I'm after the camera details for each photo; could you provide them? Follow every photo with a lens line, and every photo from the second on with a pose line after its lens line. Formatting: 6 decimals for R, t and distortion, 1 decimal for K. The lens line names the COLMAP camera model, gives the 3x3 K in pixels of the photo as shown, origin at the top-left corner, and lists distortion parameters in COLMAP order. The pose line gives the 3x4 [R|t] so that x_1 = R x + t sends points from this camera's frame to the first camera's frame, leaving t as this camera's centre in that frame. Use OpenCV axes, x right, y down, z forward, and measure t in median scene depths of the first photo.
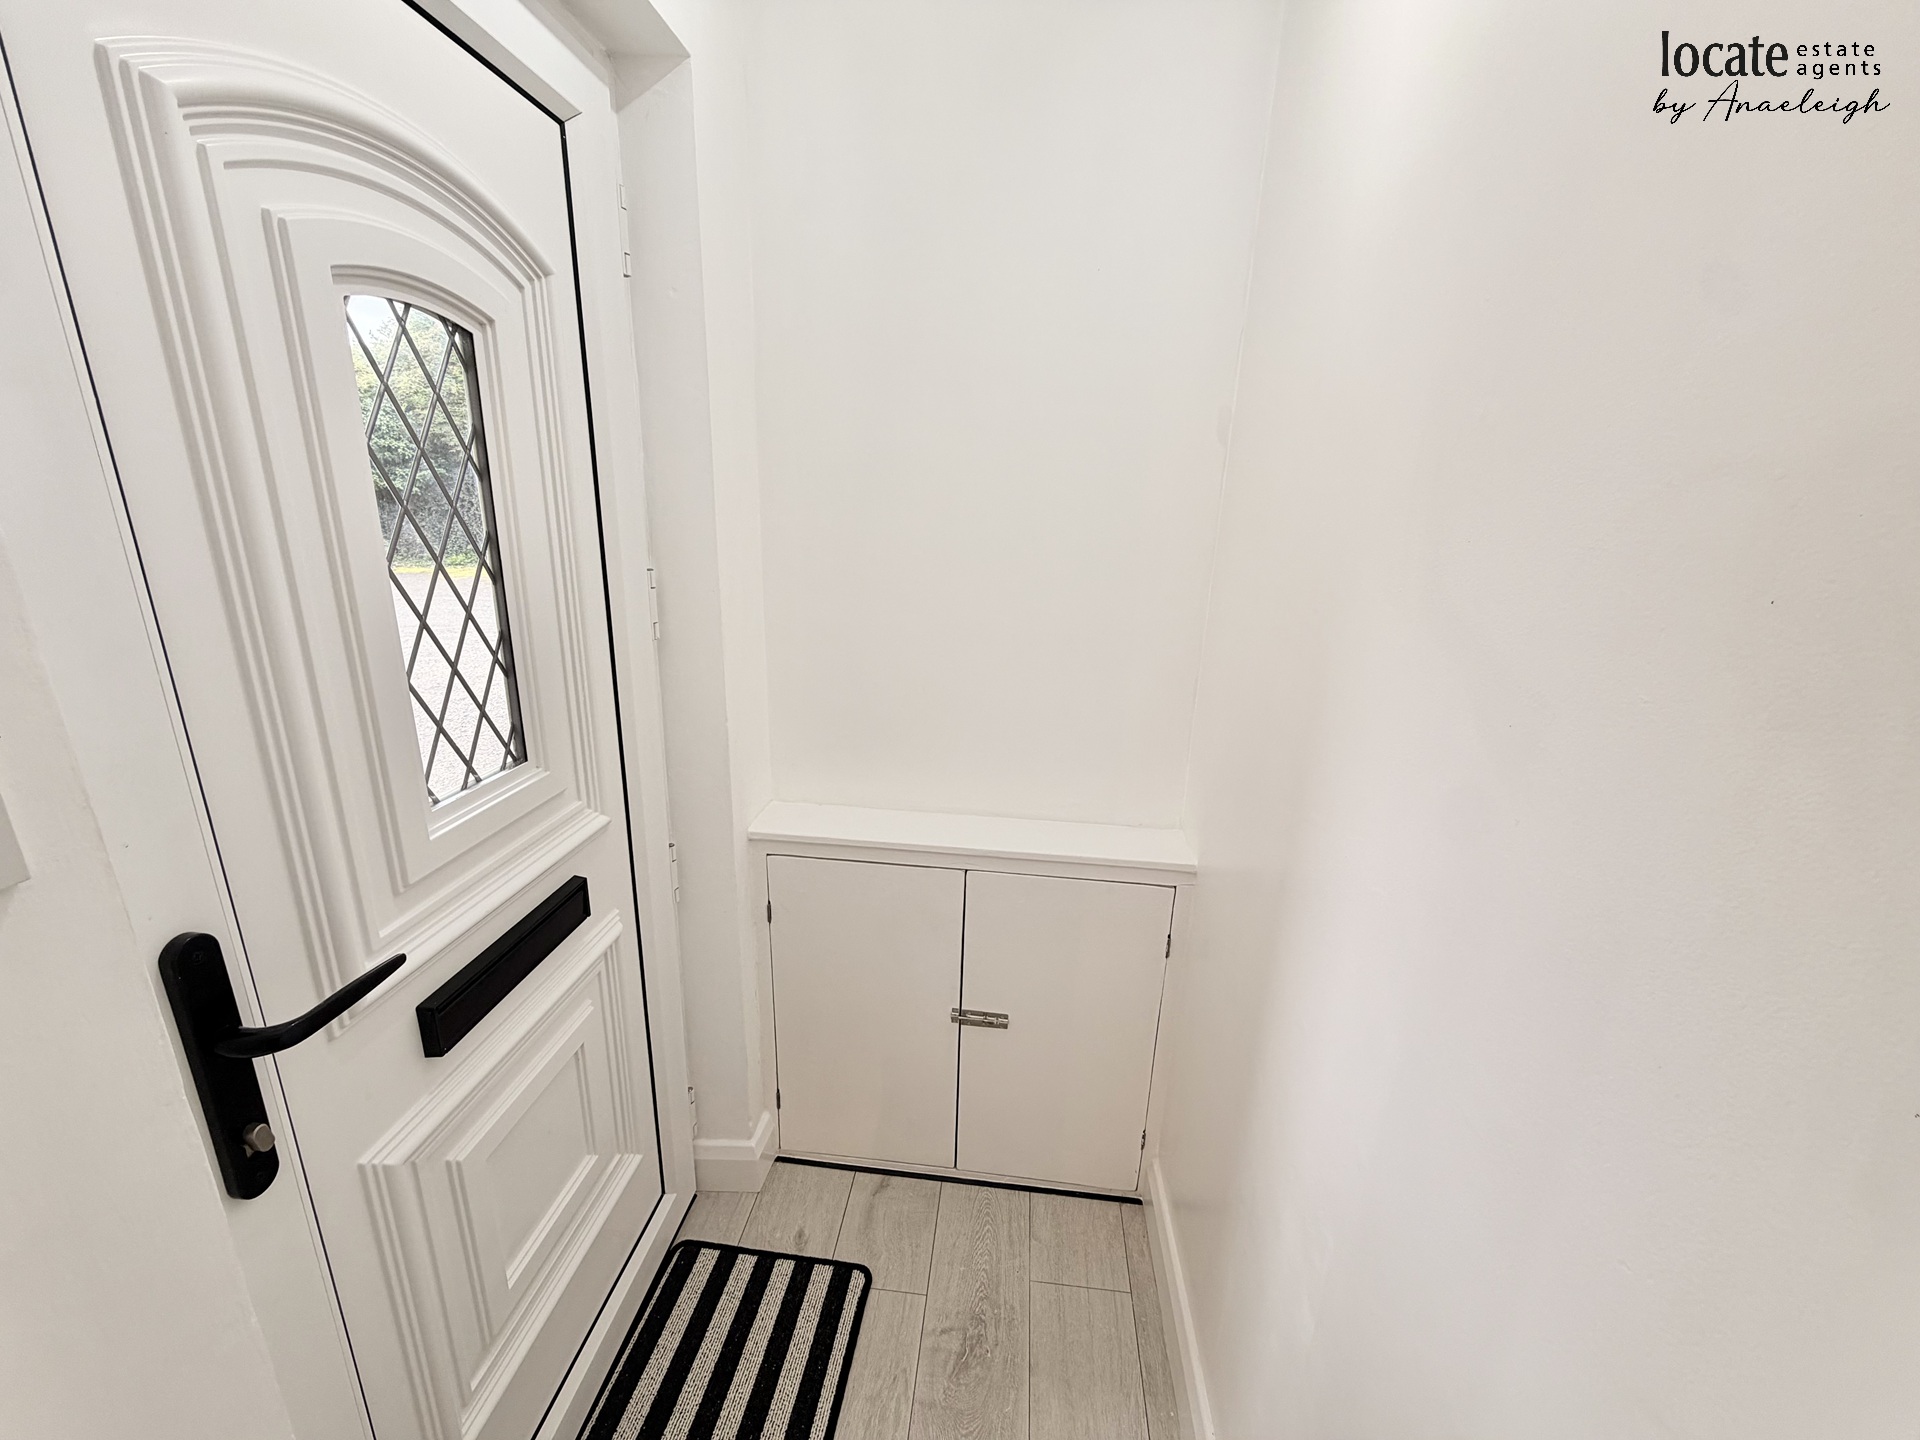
lens RADIAL K [[763.9, 0, 961.7], [0, 763.9, 735.2], [0, 0, 1]] dist [-0.002135, -0.000081]
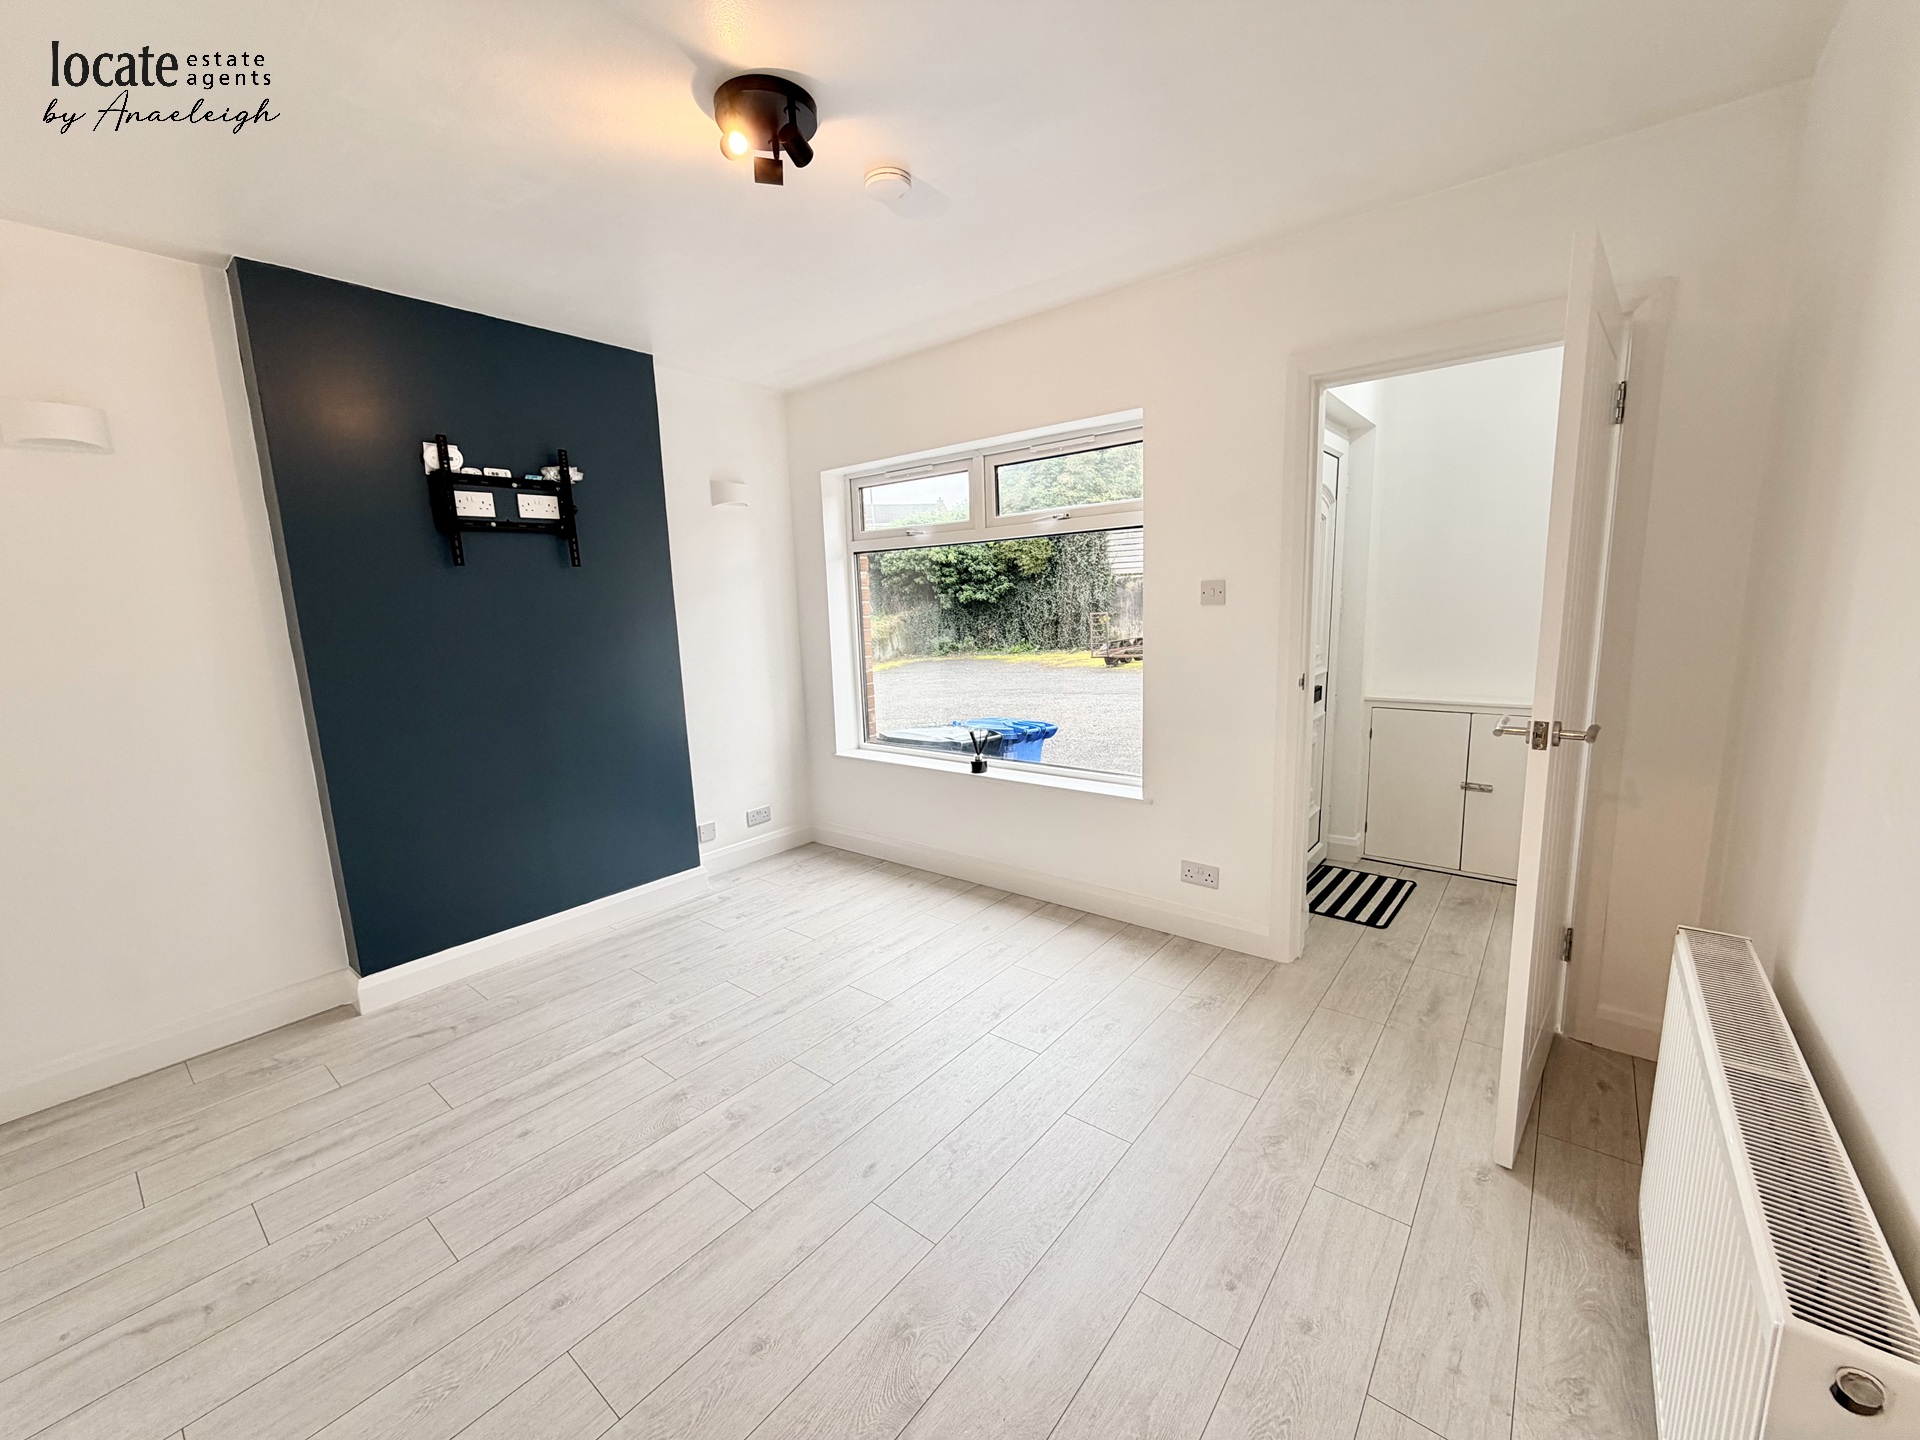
lens RADIAL K [[763.9, 0, 955.6], [0, 763.9, 724.5], [0, 0, 1]] dist [-0.002135, -0.000081]
pose [[0.826821, 0.031577, -0.561578, 0.011542], [-0.106306, 0.989201, -0.100895, 0.589685], [0.552328, 0.143122, 0.821249, -1.684833]]
